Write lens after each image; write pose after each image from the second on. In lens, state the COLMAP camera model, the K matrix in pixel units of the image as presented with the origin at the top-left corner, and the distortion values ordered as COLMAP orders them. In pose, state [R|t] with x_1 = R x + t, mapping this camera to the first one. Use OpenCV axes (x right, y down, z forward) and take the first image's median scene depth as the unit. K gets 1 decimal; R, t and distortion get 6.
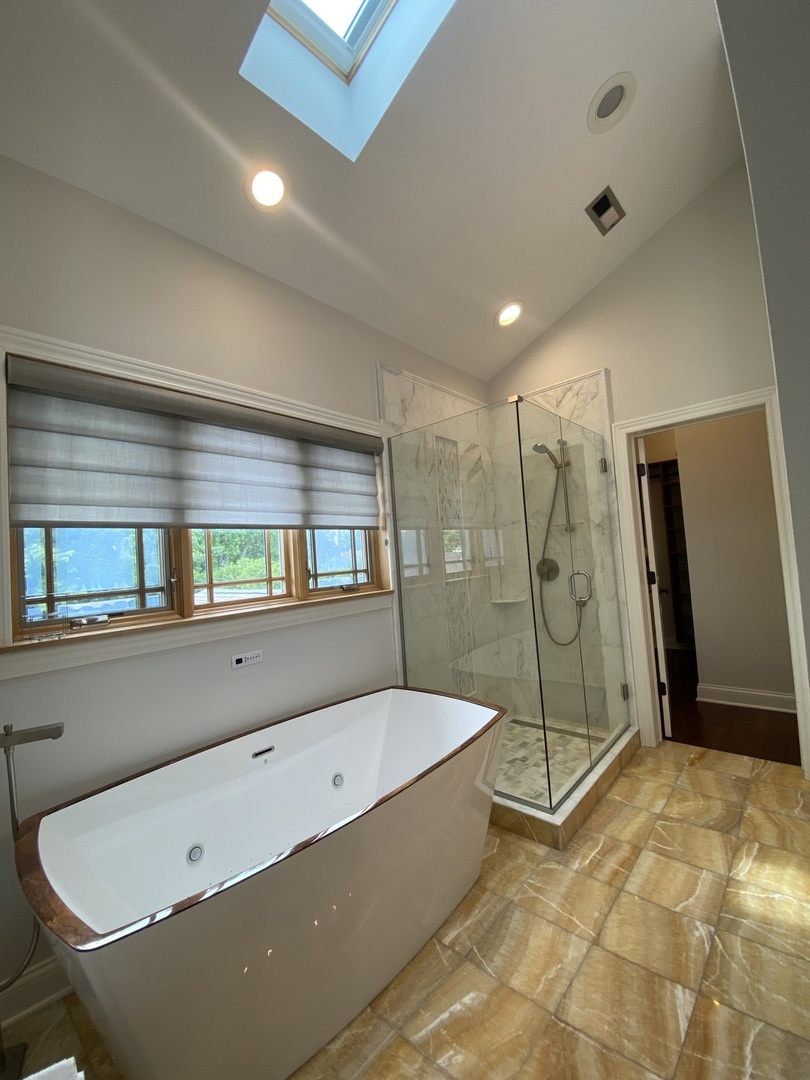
lens RADIAL K [[439.1, 0, 403.0], [0, 439.1, 523.5], [0, 0, 1]] dist [0.027585, -0.019754]
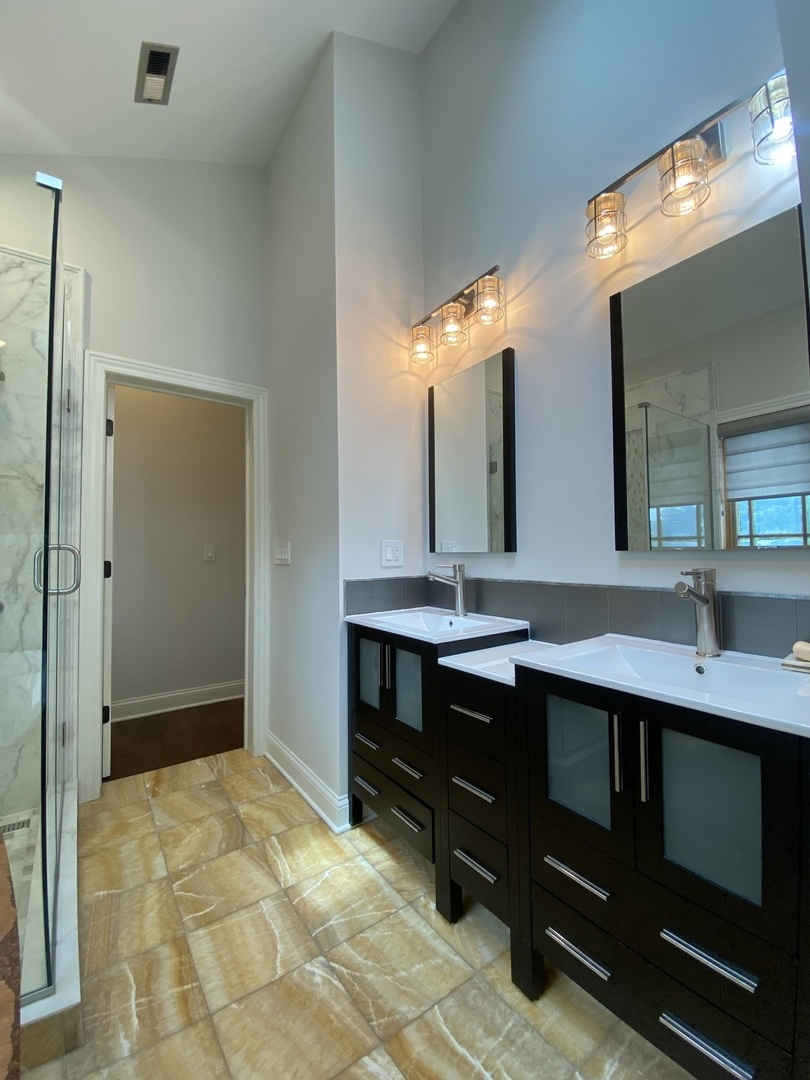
lens RADIAL K [[442.0, 0, 405.6], [0, 442.0, 537.6], [0, 0, 1]] dist [0.002843, -0.014327]
pose [[0.206944, 0.099114, 0.973319, -0.113653], [-0.075493, 0.993507, -0.085119, 0.154983], [-0.975436, -0.055864, 0.213082, 0.571889]]
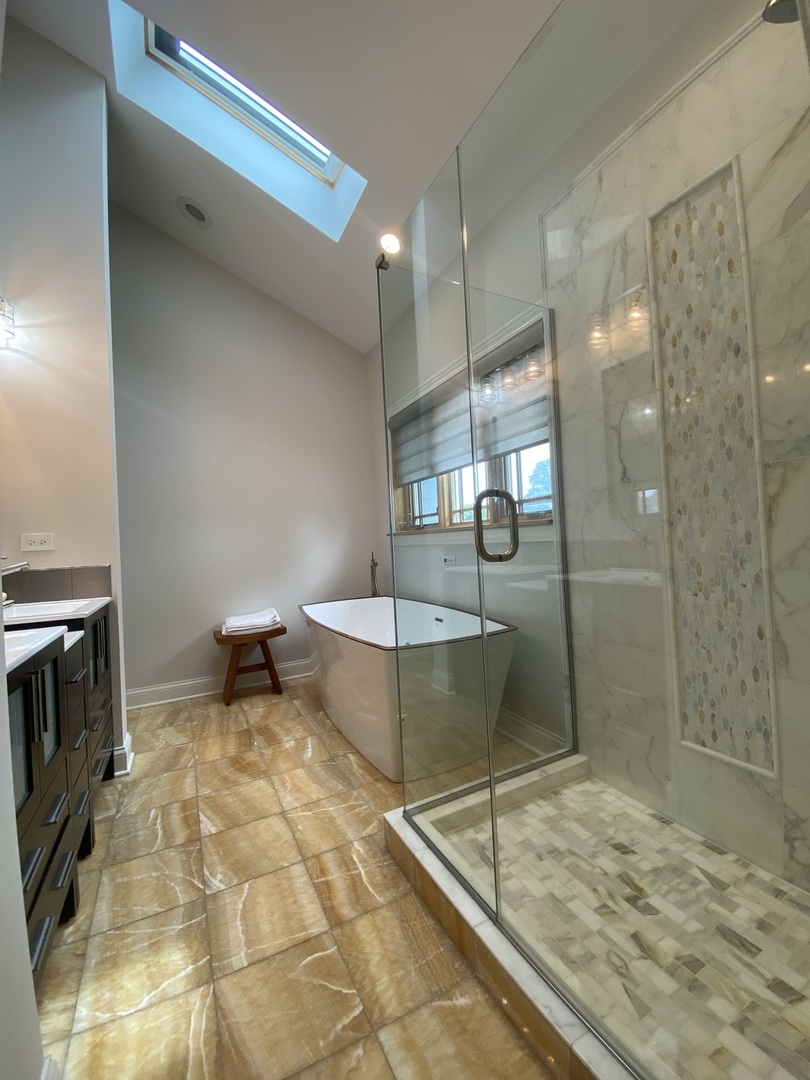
lens RADIAL K [[442.0, 0, 405.6], [0, 442.0, 537.6], [0, 0, 1]] dist [0.002843, -0.014327]
pose [[-0.350019, 0.074085, -0.933808, 1.087388], [0.139395, 0.989888, 0.026285, 0.176093], [0.926313, -0.120968, -0.356807, 1.438380]]
